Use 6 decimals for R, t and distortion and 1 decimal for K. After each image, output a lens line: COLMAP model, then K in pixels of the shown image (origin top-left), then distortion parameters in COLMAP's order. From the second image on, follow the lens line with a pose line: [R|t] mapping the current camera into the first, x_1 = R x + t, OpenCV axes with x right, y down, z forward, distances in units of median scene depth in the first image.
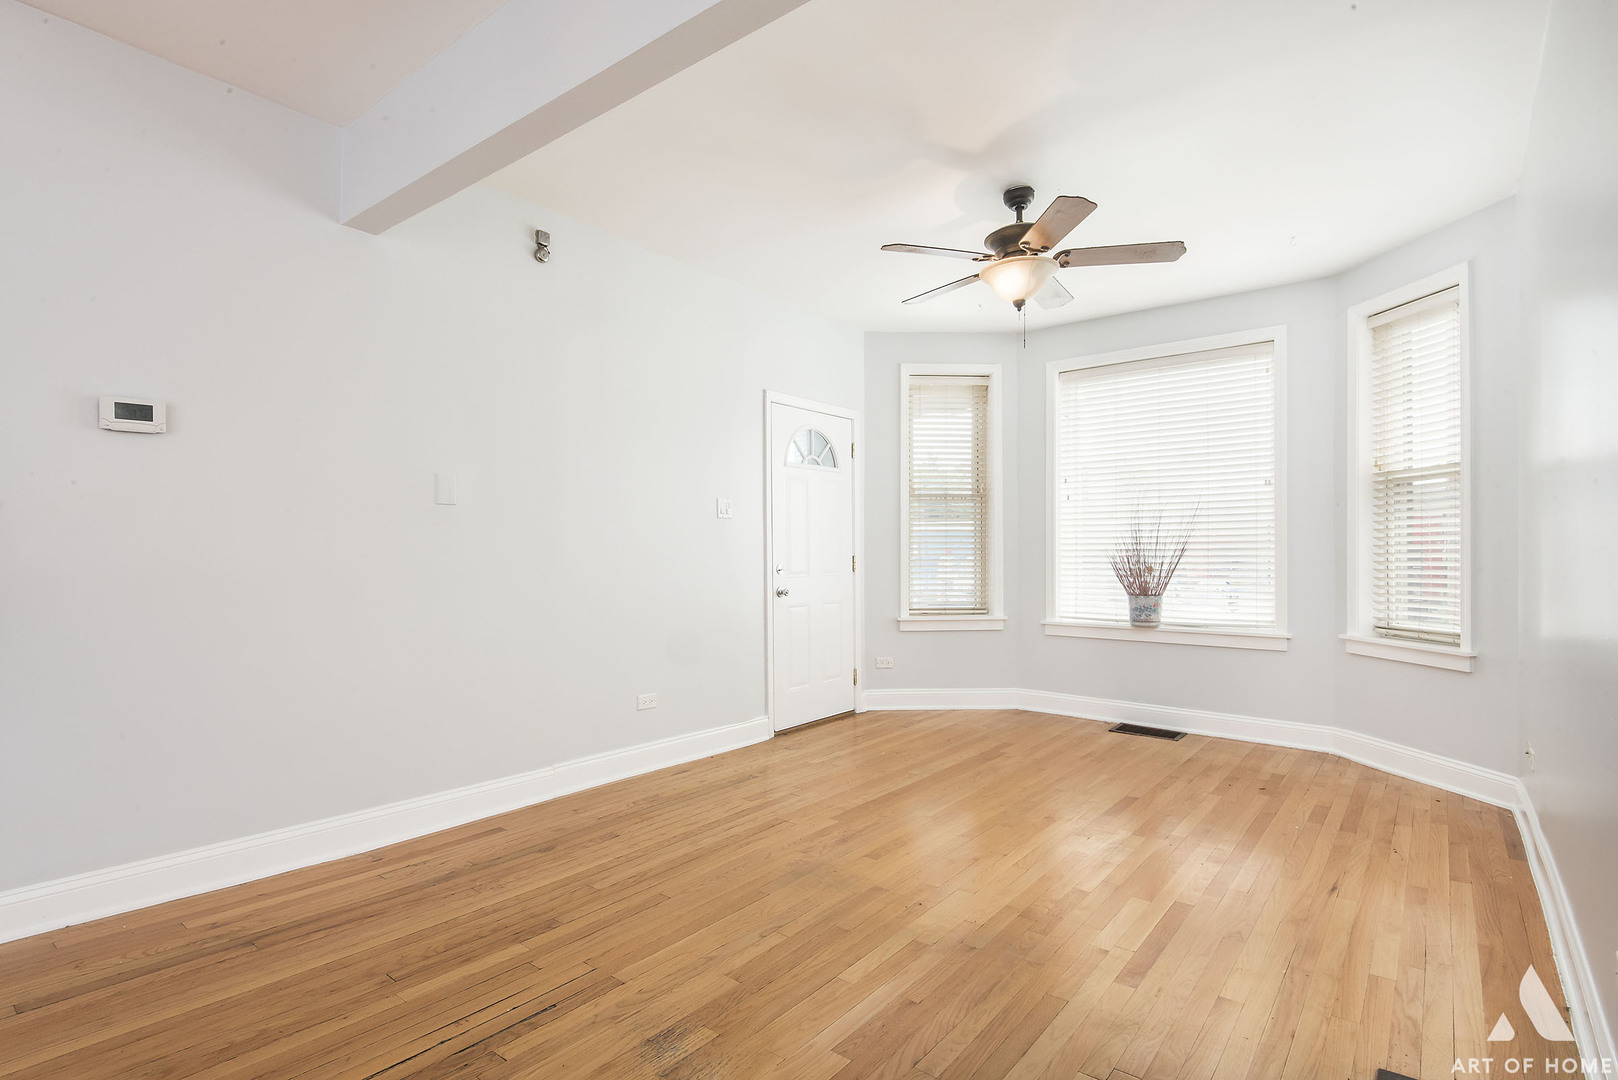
lens RADIAL K [[785.7, 0, 791.8], [0, 785.7, 544.2], [0, 0, 1]] dist [-0.004445, -0.000903]
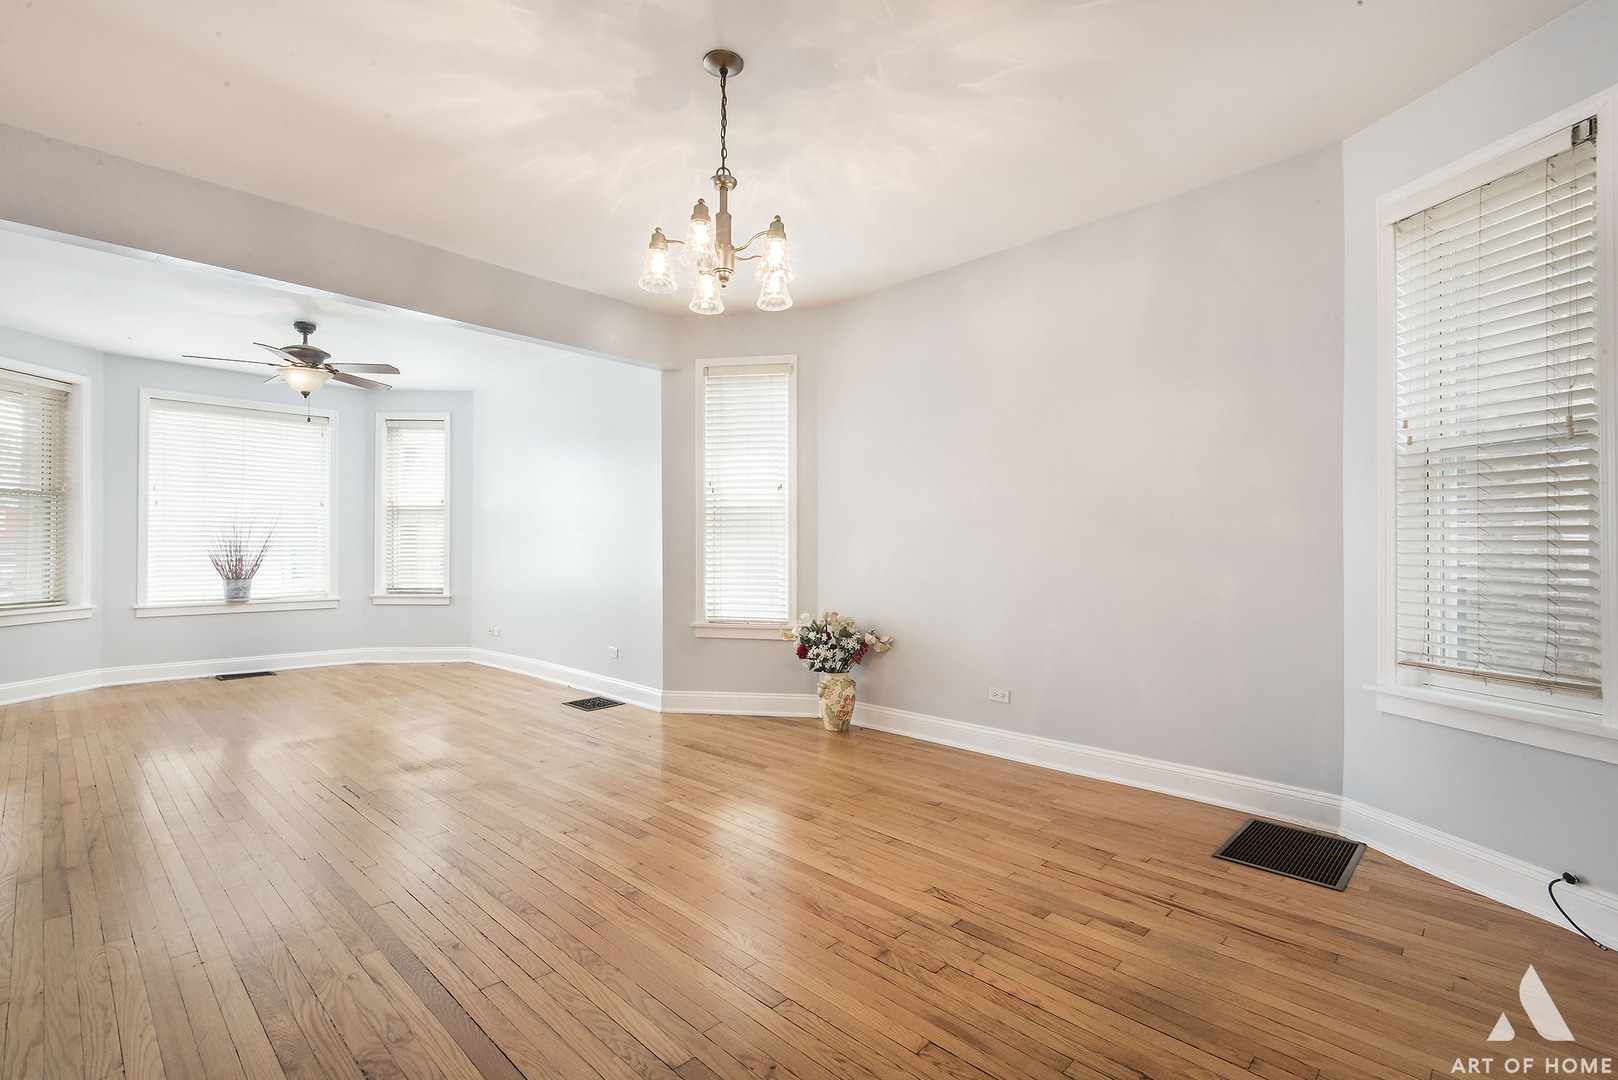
lens RADIAL K [[735.8, 0, 808.5], [0, 735.8, 545.4], [0, 0, 1]] dist [0.001718, -0.000523]
pose [[0.077759, 0.005798, 0.996955, -0.899730], [-0.011660, 0.999920, -0.004906, 0.000132], [-0.996904, -0.011243, 0.077821, -0.120228]]
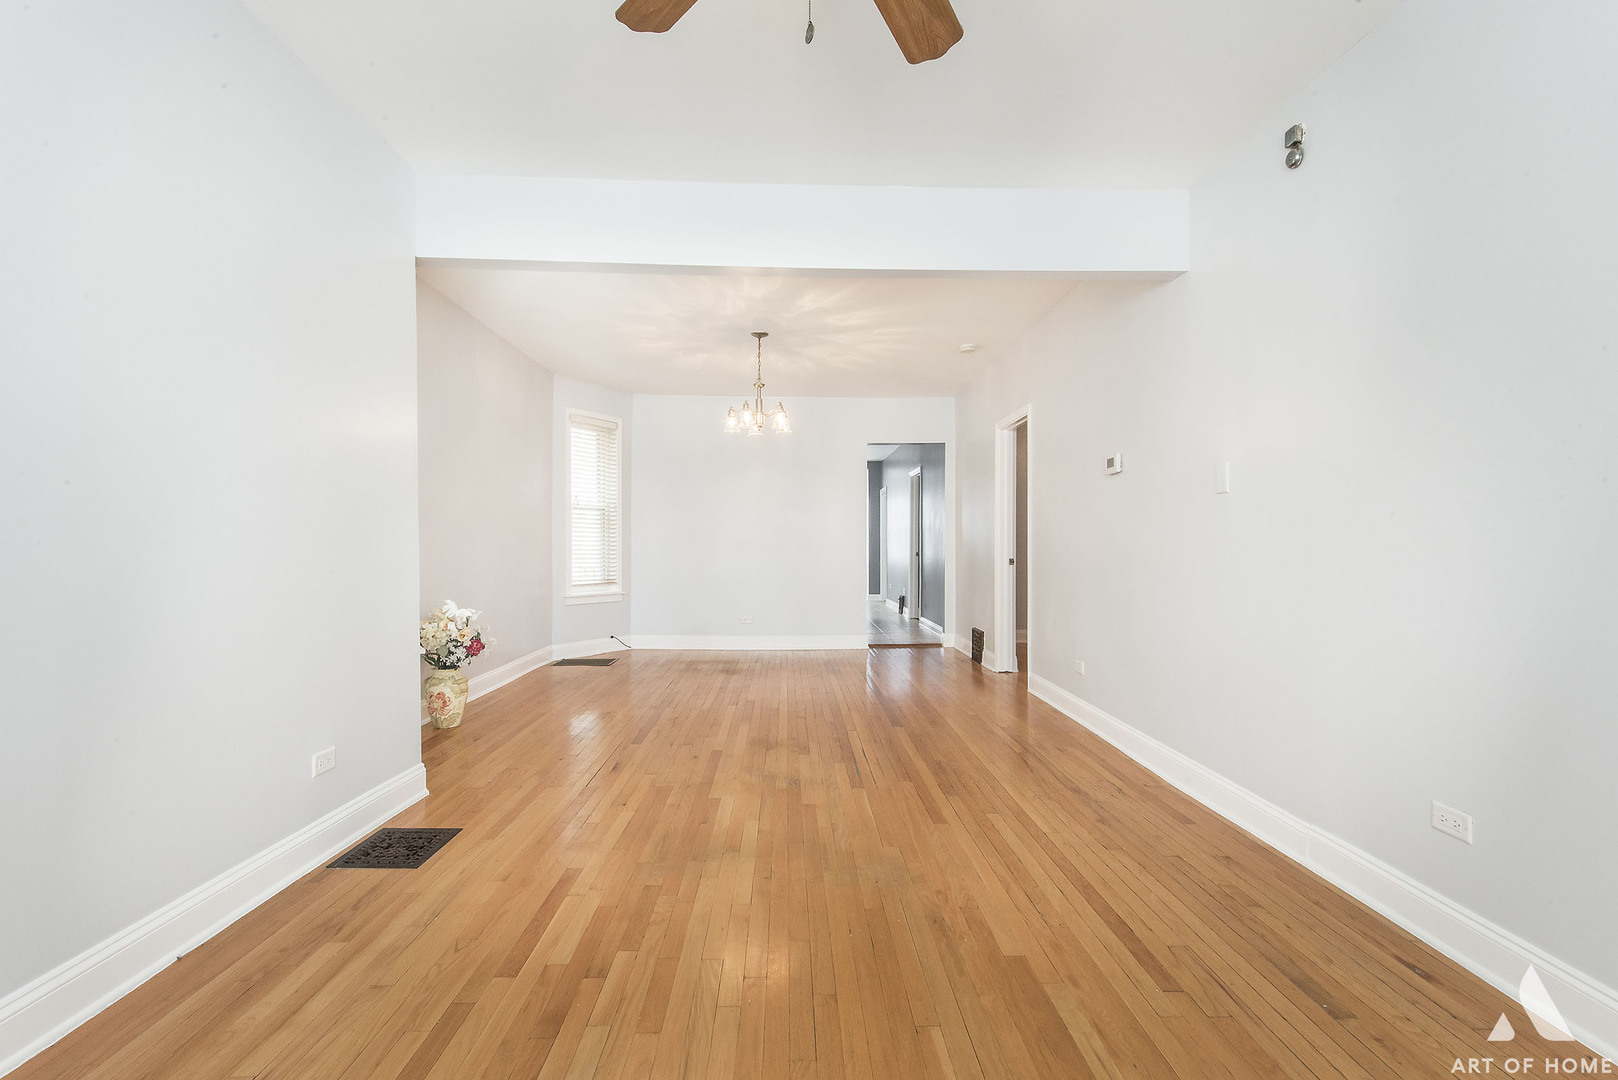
lens RADIAL K [[735.8, 0, 806.9], [0, 735.8, 539.2], [0, 0, 1]] dist [0.001718, -0.000523]
pose [[-0.755156, -0.003336, -0.655537, 0.439746], [0.007063, 0.999888, -0.013225, 0.011895], [0.655507, -0.014617, -0.755047, 1.022514]]
